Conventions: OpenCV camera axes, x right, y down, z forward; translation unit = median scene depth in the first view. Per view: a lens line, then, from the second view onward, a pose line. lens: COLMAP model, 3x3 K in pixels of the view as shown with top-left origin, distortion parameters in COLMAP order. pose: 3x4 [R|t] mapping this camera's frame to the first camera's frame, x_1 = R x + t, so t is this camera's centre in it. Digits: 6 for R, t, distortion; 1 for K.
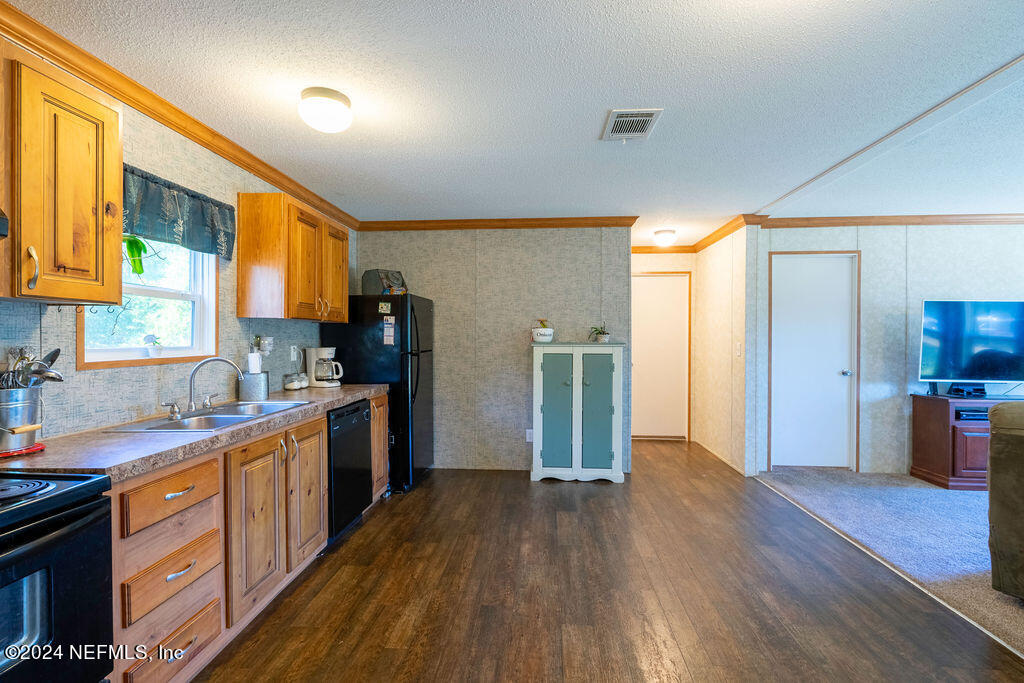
lens RADIAL K [[470.4, 0, 514.6], [0, 470.4, 341.9], [0, 0, 1]] dist [-0.001382, 0.000634]
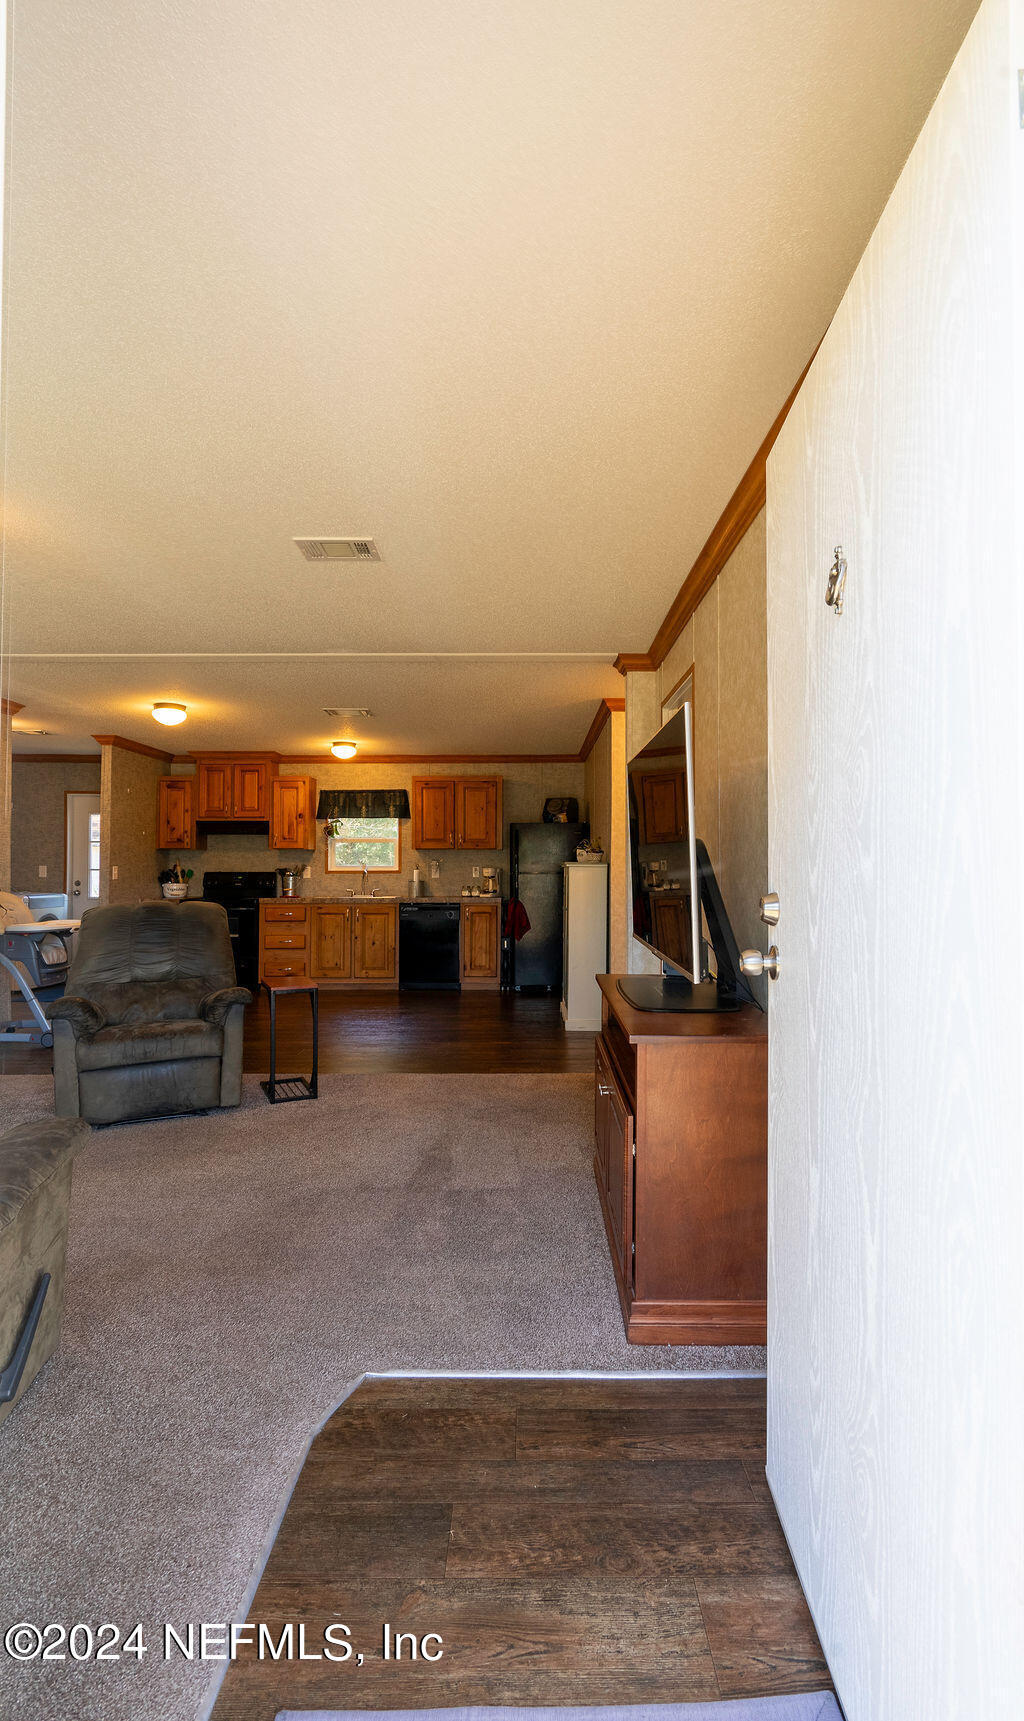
lens RADIAL K [[787.9, 0, 516.1], [0, 787.9, 857.2], [0, 0, 1]] dist [0.024975, 0.000115]
pose [[0.063588, -0.017517, -0.997823, 2.282756], [-0.006563, 0.999817, -0.017970, 0.024902], [0.997955, 0.007692, 0.063461, 1.146891]]
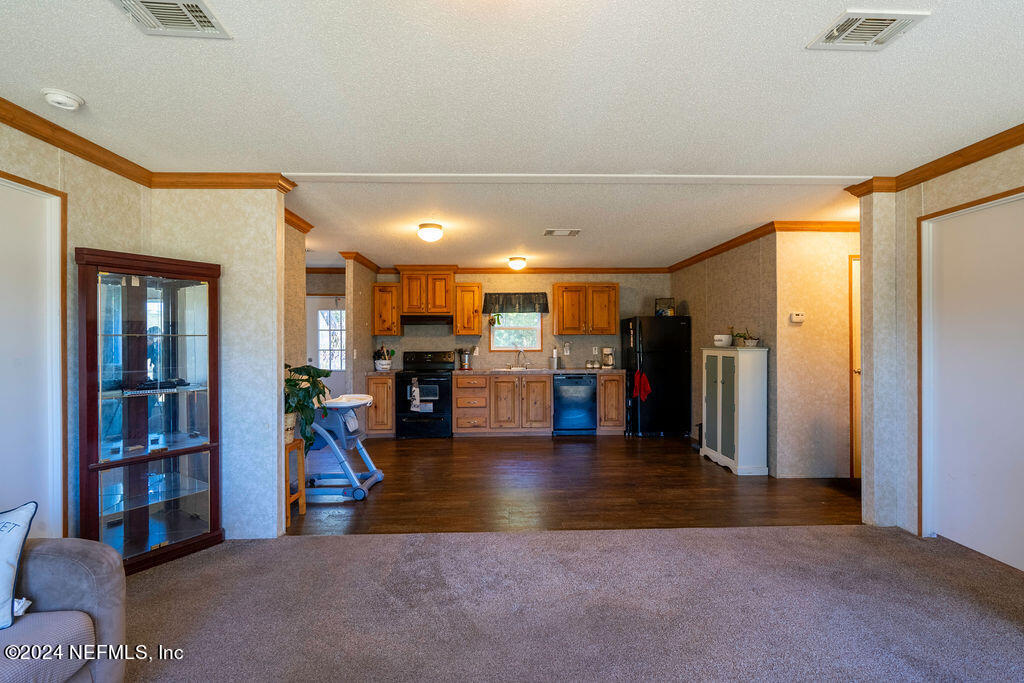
lens RADIAL K [[470.4, 0, 512.8], [0, 470.4, 341.9], [0, 0, 1]] dist [-0.001382, 0.000634]
pose [[0.103552, -0.001860, -0.994622, 1.785720], [-0.001912, 0.999996, -0.002069, -0.010859], [0.994622, 0.002116, 0.103548, 0.515605]]
